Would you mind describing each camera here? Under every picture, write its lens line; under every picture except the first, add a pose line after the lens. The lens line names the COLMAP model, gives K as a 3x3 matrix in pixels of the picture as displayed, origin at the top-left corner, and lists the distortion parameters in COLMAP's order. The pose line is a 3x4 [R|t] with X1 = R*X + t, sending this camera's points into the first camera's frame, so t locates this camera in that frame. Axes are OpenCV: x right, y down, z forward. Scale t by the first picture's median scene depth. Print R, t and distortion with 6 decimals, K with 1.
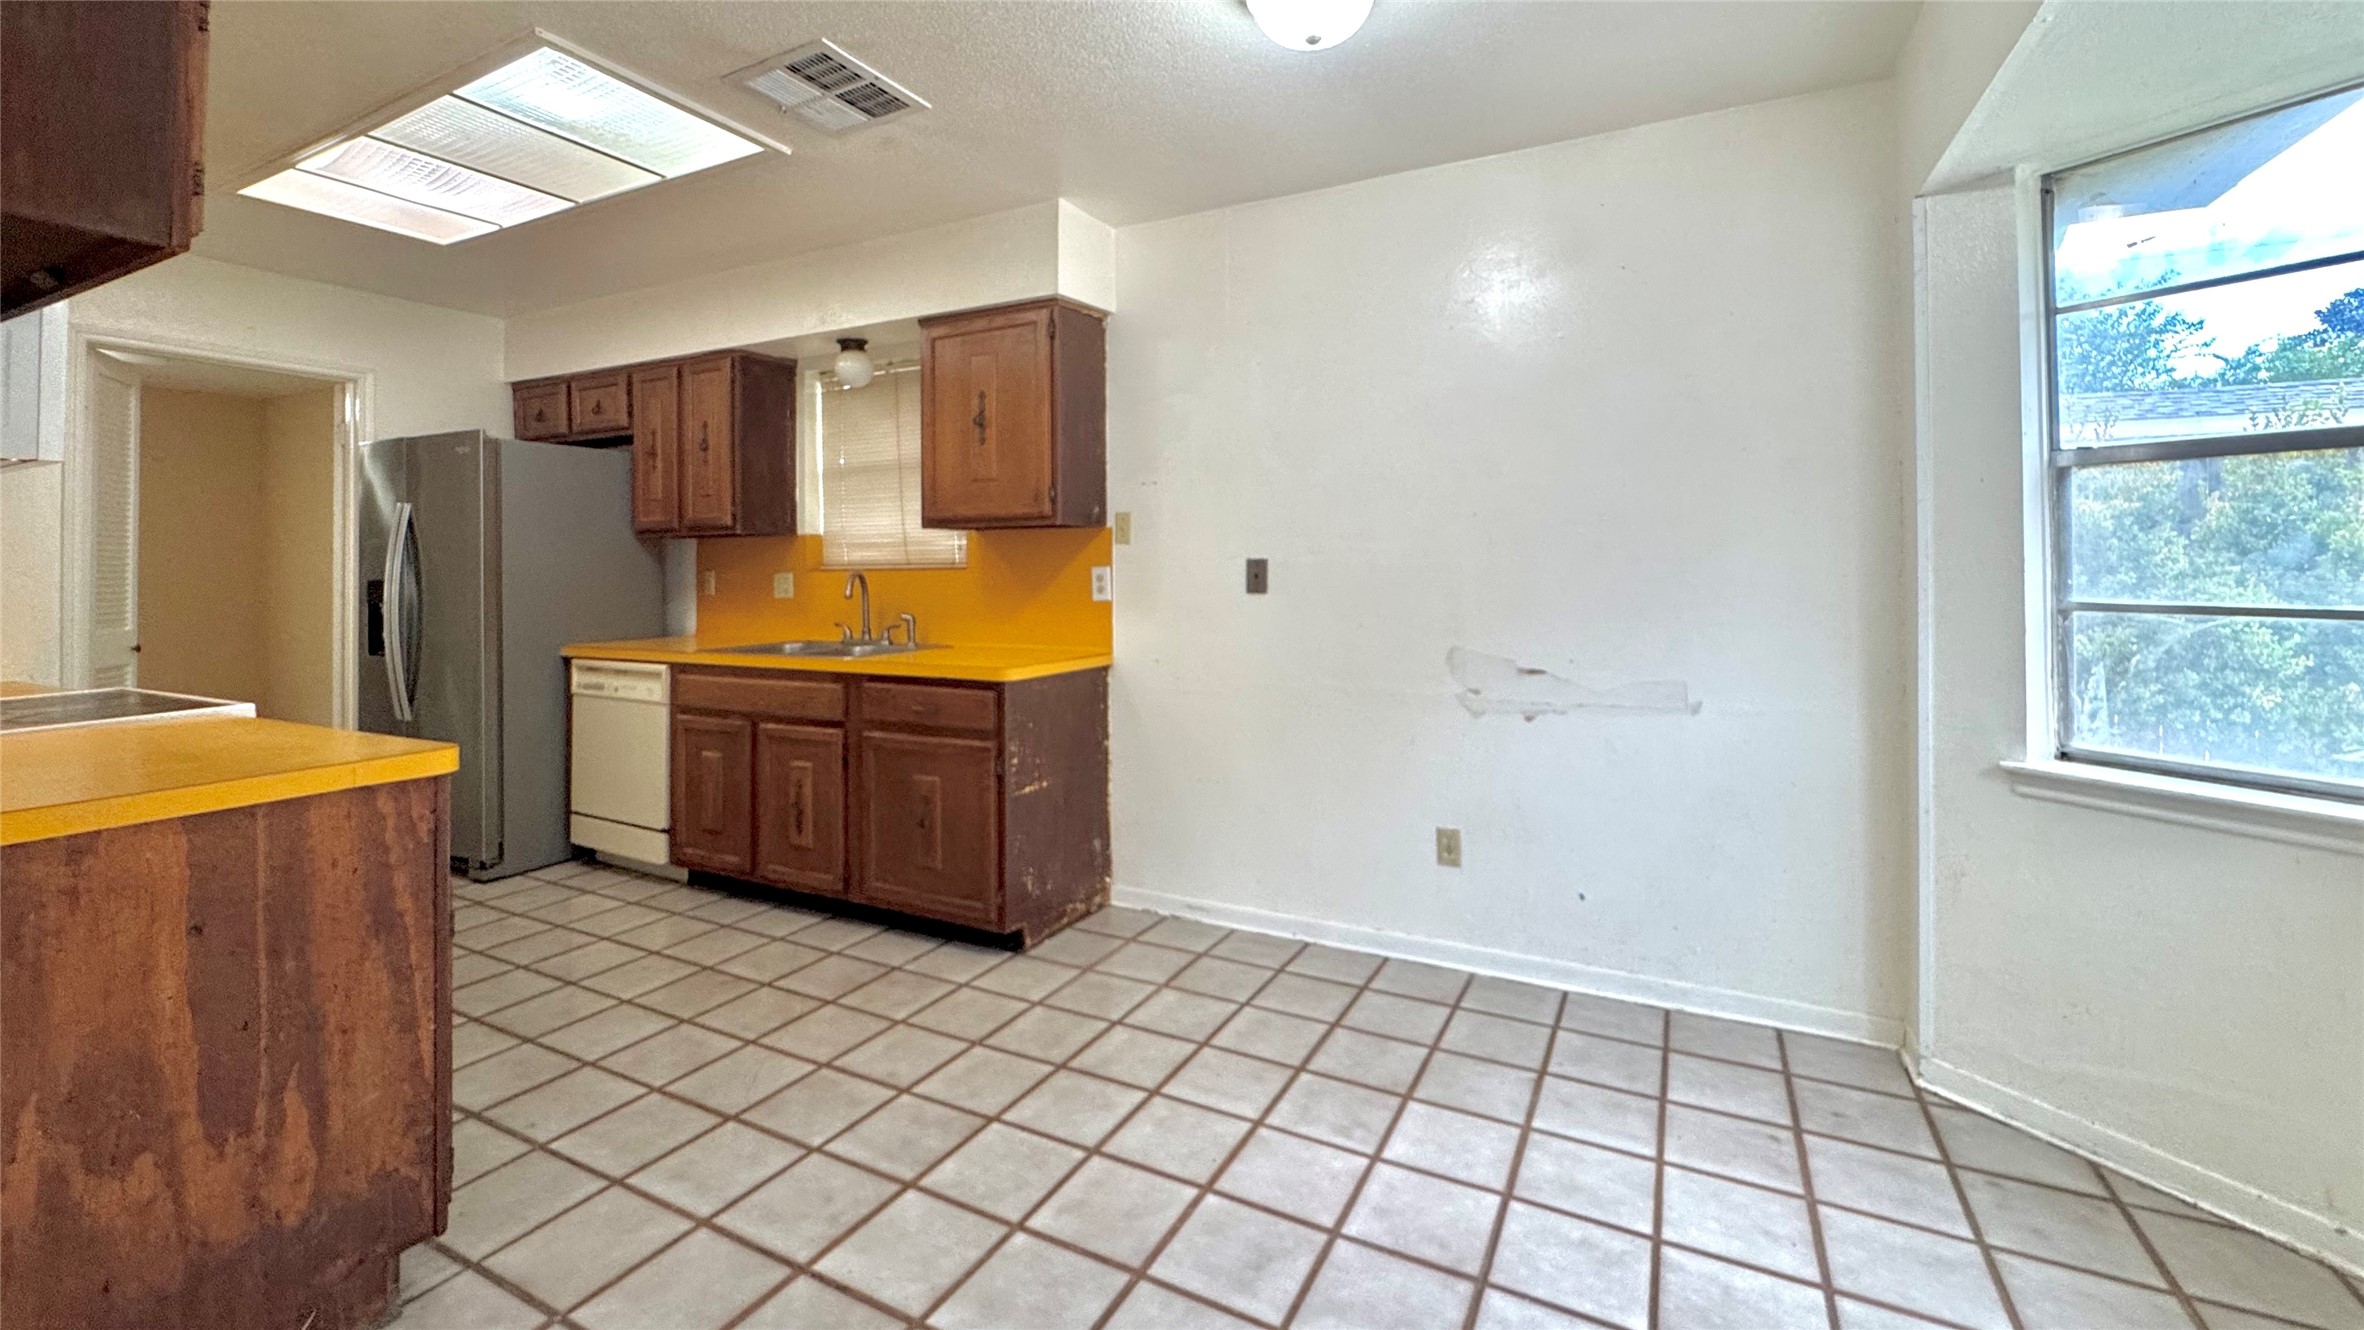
lens RADIAL K [[972.5, 0, 1190.3], [0, 972.5, 586.8], [0, 0, 1]] dist [-0.005798, 0.000196]
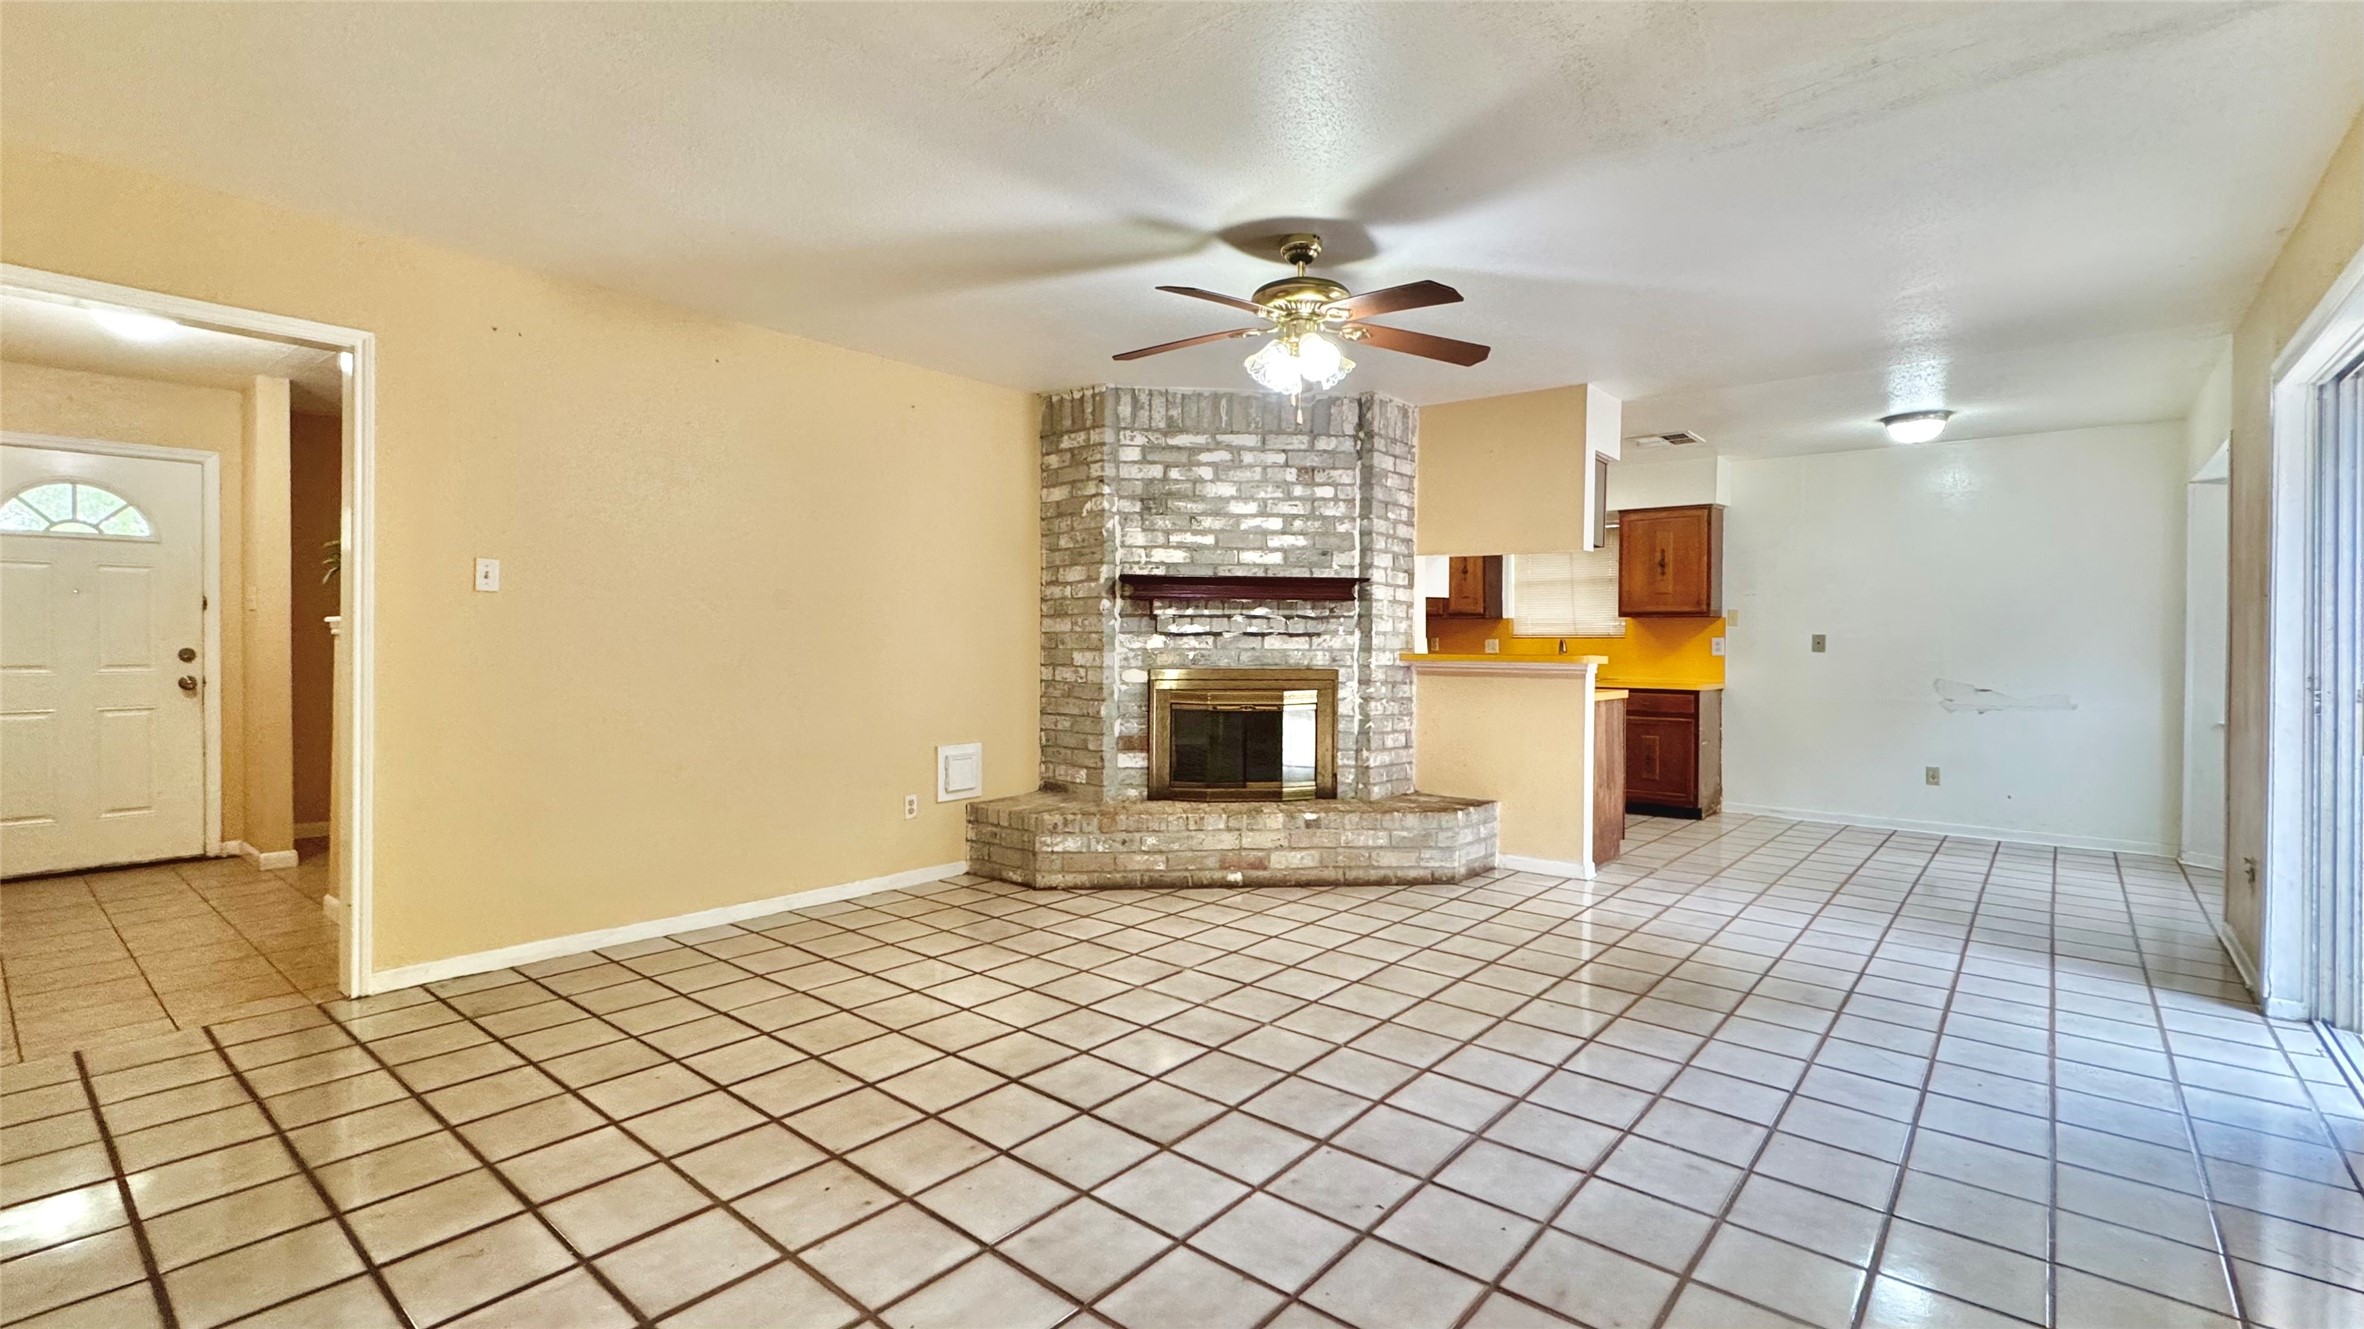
lens RADIAL K [[1052.0, 0, 1184.5], [0, 1052.0, 644.7], [0, 0, 1]] dist [0.000001, 0.001546]
pose [[0.972944, 0.012579, -0.230697, -0.610818], [-0.014874, 0.999856, -0.008211, 0.025659], [0.230560, 0.011420, 0.972991, -1.223522]]
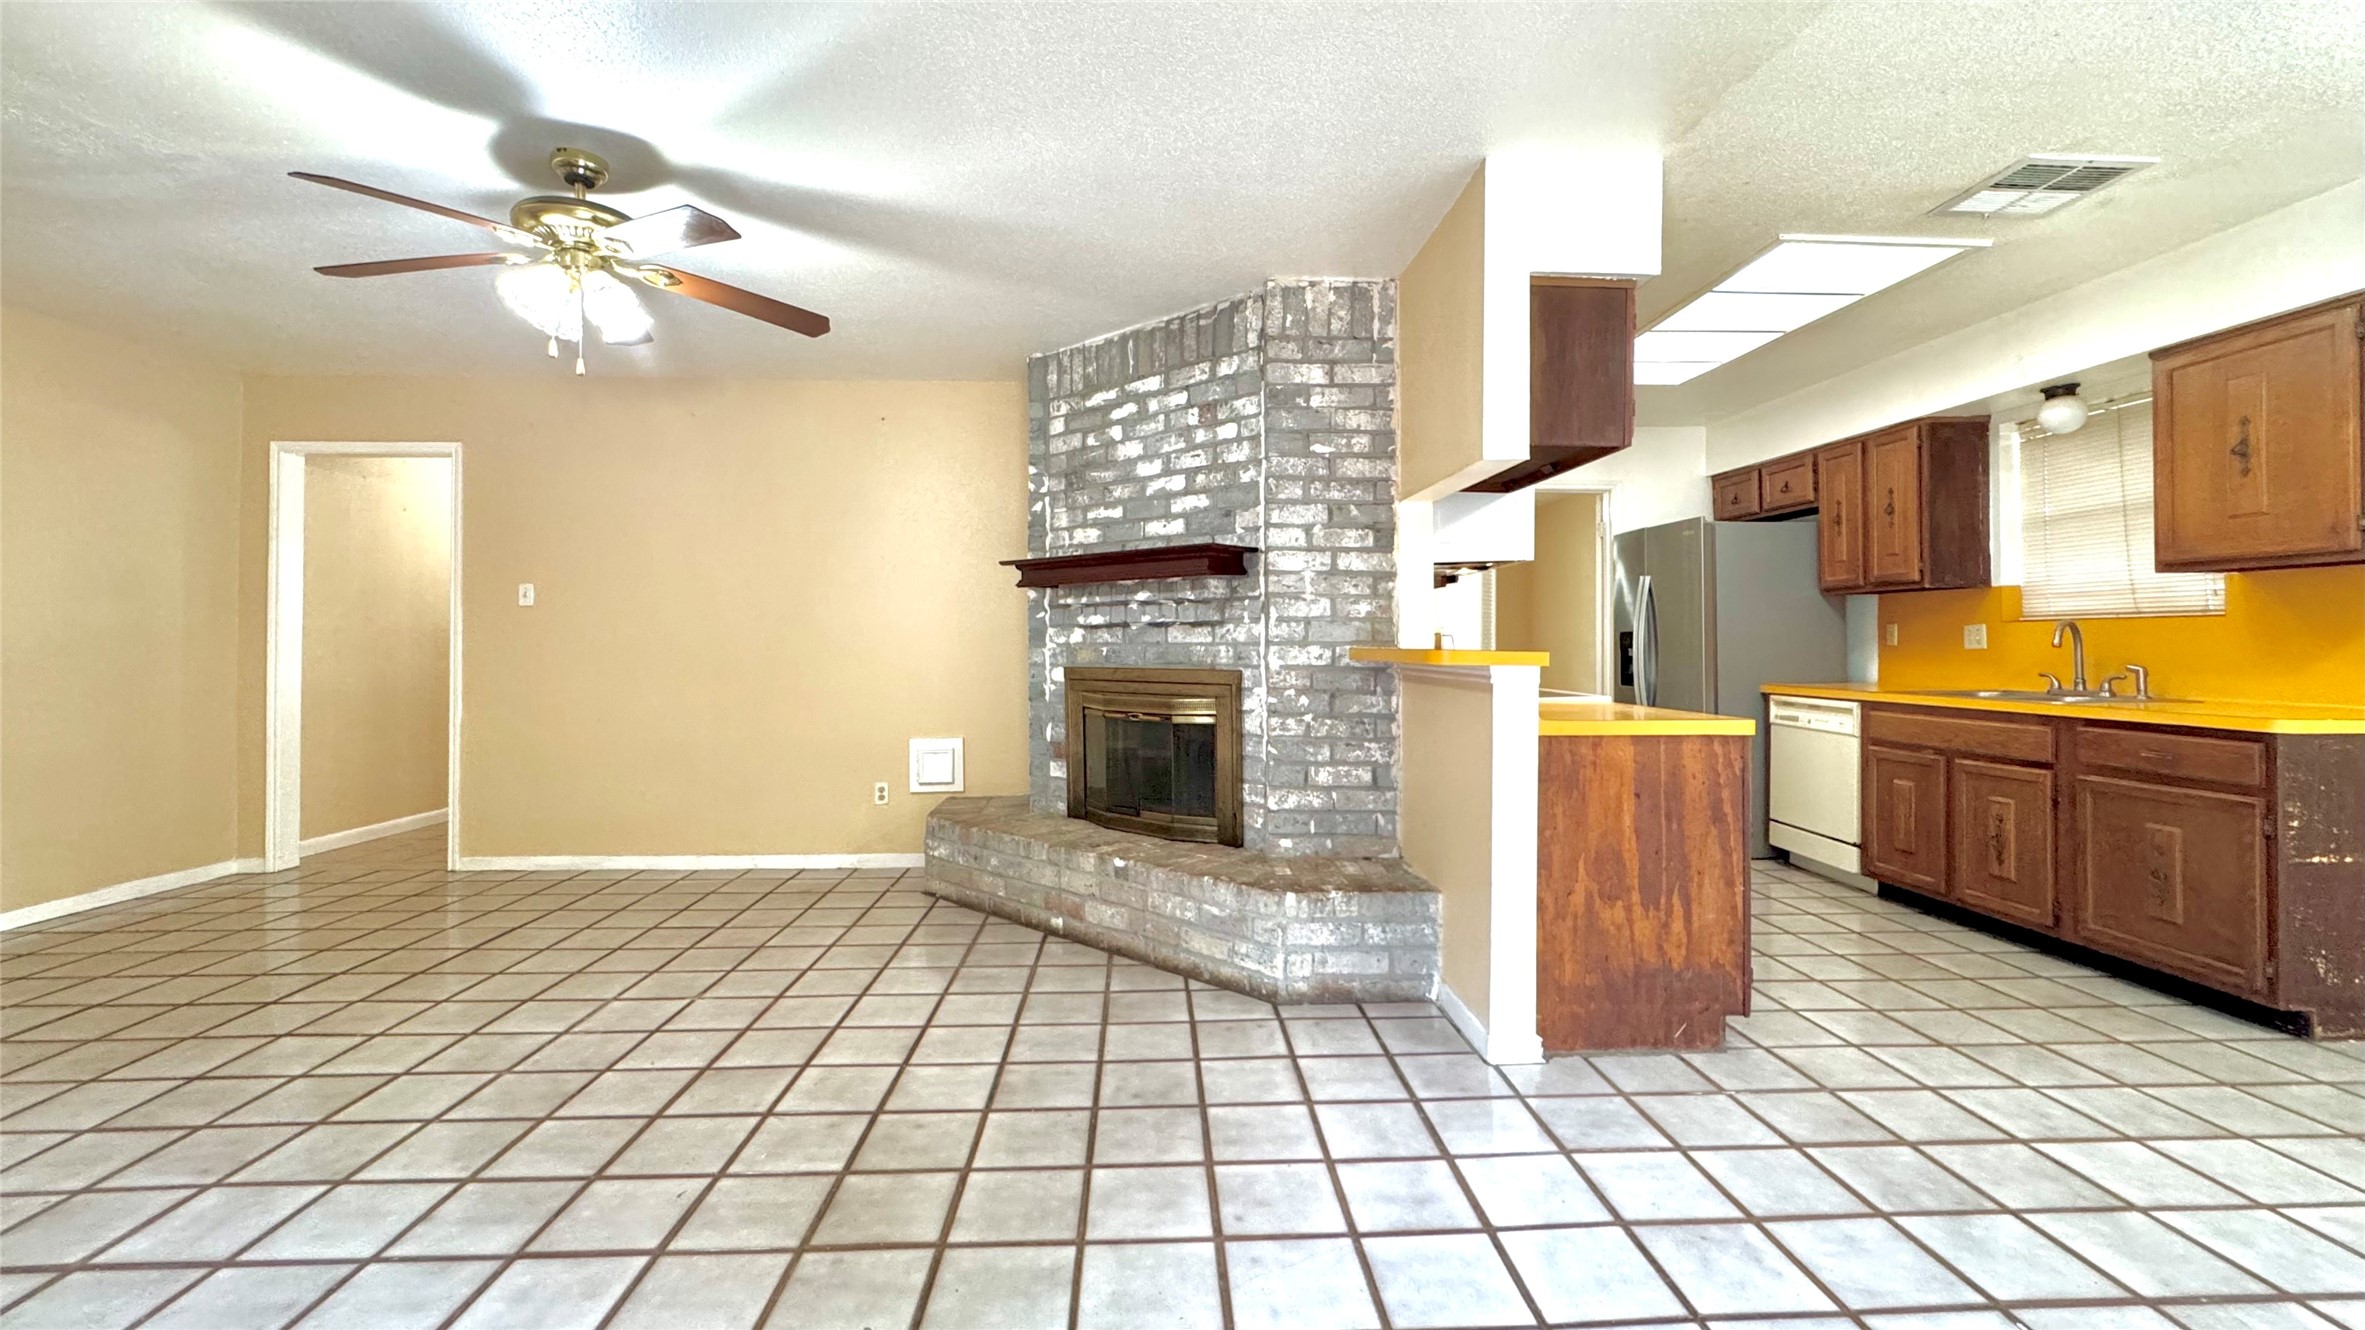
lens RADIAL K [[972.9, 0, 1167.2], [0, 972.9, 629.0], [0, 0, 1]] dist [-0.005798, 0.000196]
pose [[0.477338, -0.007864, -0.878685, 0.089945], [-0.010488, 0.999838, -0.014646, 0.018242], [0.878657, 0.016207, 0.477178, -0.290529]]
